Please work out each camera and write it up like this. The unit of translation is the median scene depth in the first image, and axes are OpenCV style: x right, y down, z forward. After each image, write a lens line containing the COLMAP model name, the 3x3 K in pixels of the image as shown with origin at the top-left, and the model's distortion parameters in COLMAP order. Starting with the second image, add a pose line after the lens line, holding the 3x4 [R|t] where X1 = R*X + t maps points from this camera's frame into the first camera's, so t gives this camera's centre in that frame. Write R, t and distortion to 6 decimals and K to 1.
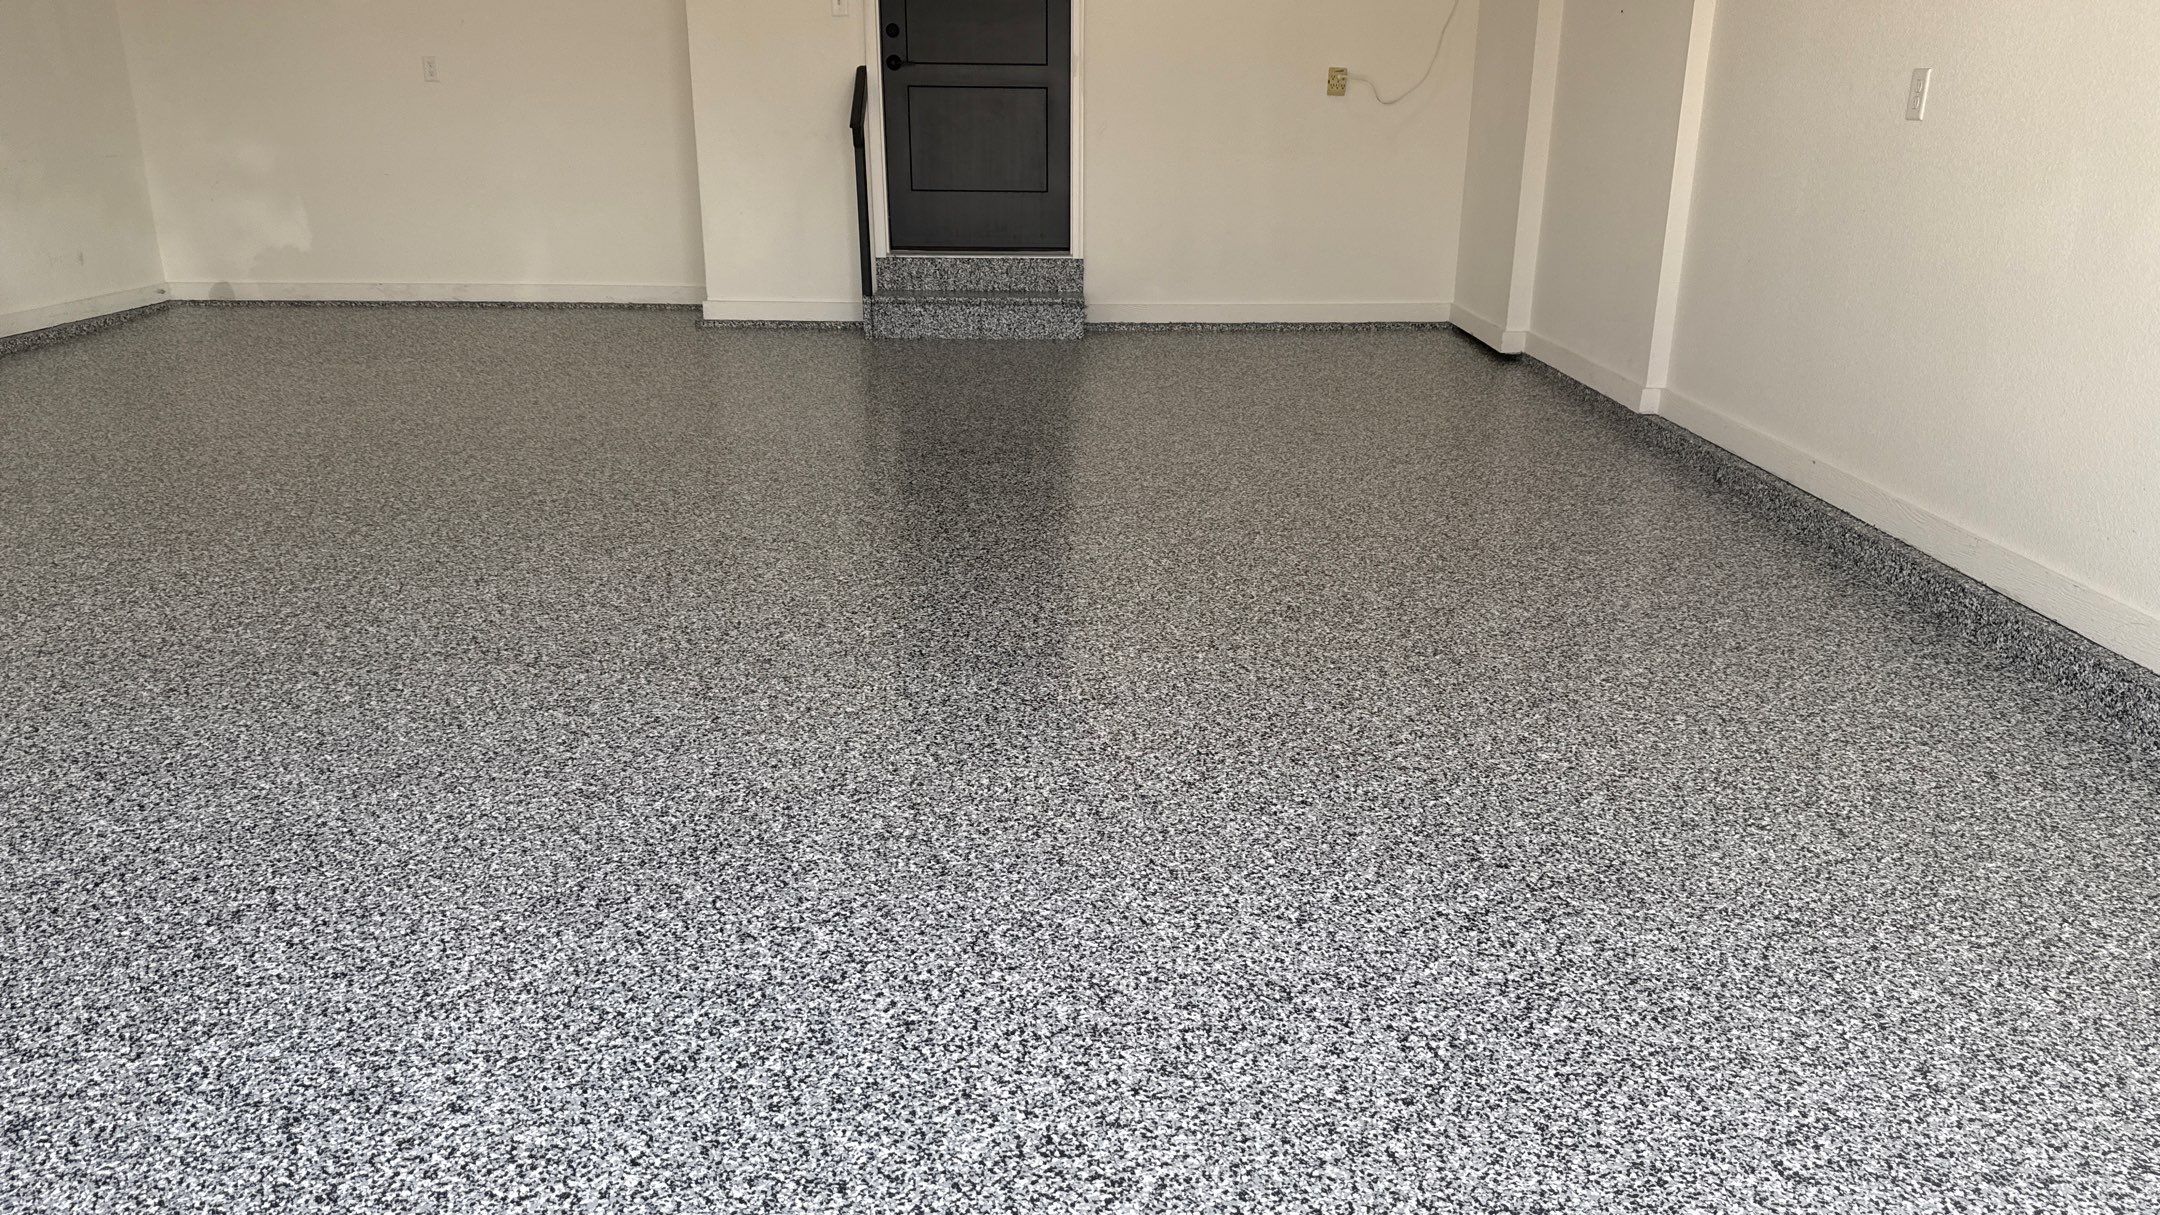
lens RADIAL K [[1531.0, 0, 1078.7], [0, 1531.0, 636.3], [0, 0, 1]] dist [0.066841, -0.095369]
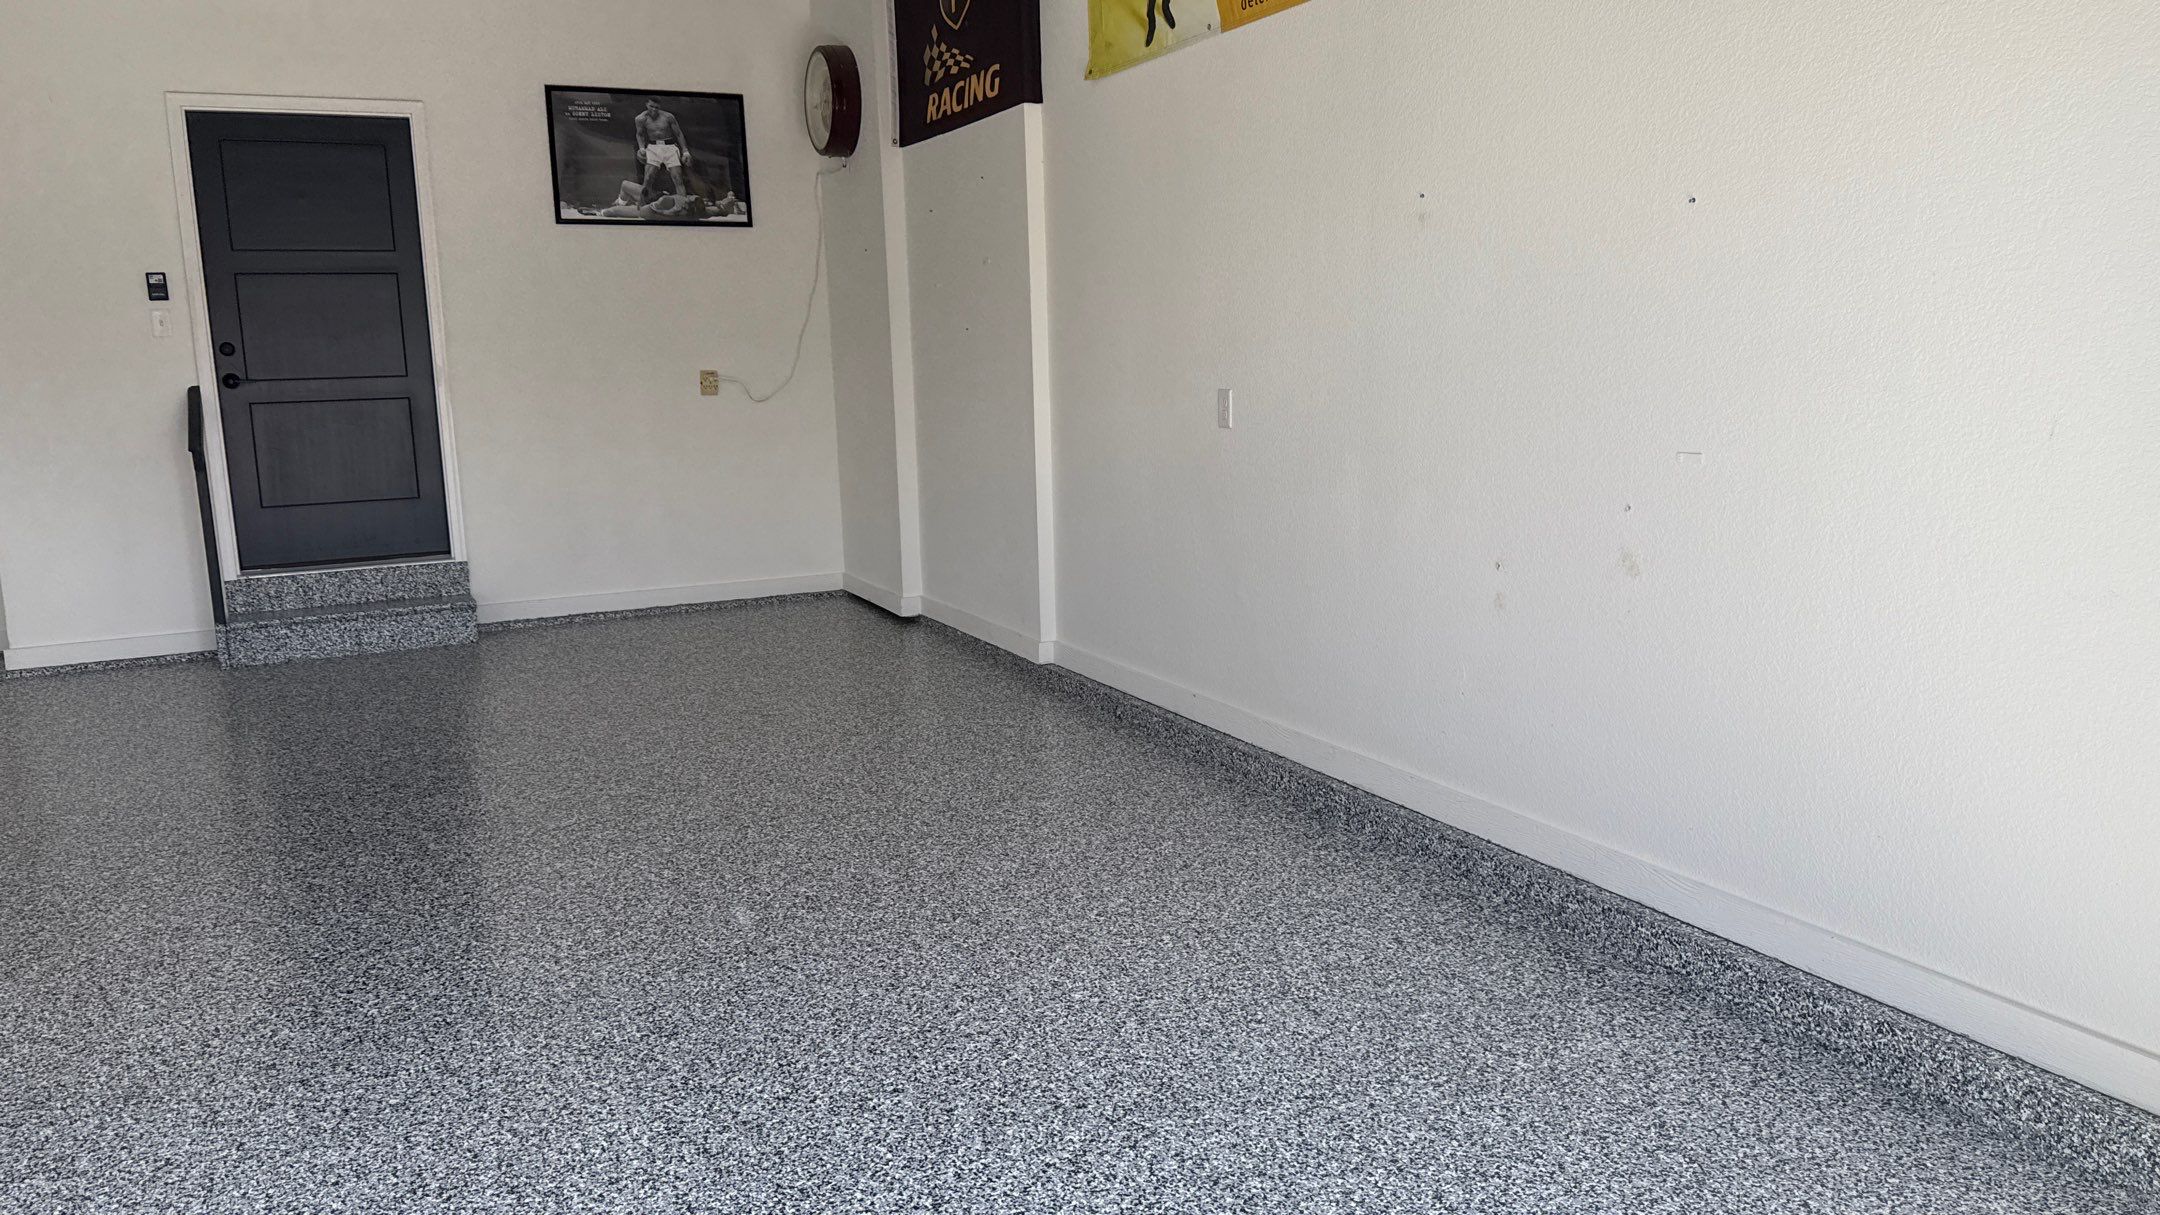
lens RADIAL K [[1531.0, 0, 1104.0], [0, 1531.0, 597.1], [0, 0, 1]] dist [0.066841, -0.095369]
pose [[0.898624, -0.099236, 0.427349, -0.191267], [0.171510, 0.976026, -0.134004, -0.076887], [-0.403806, 0.193714, 0.894100, -0.128430]]
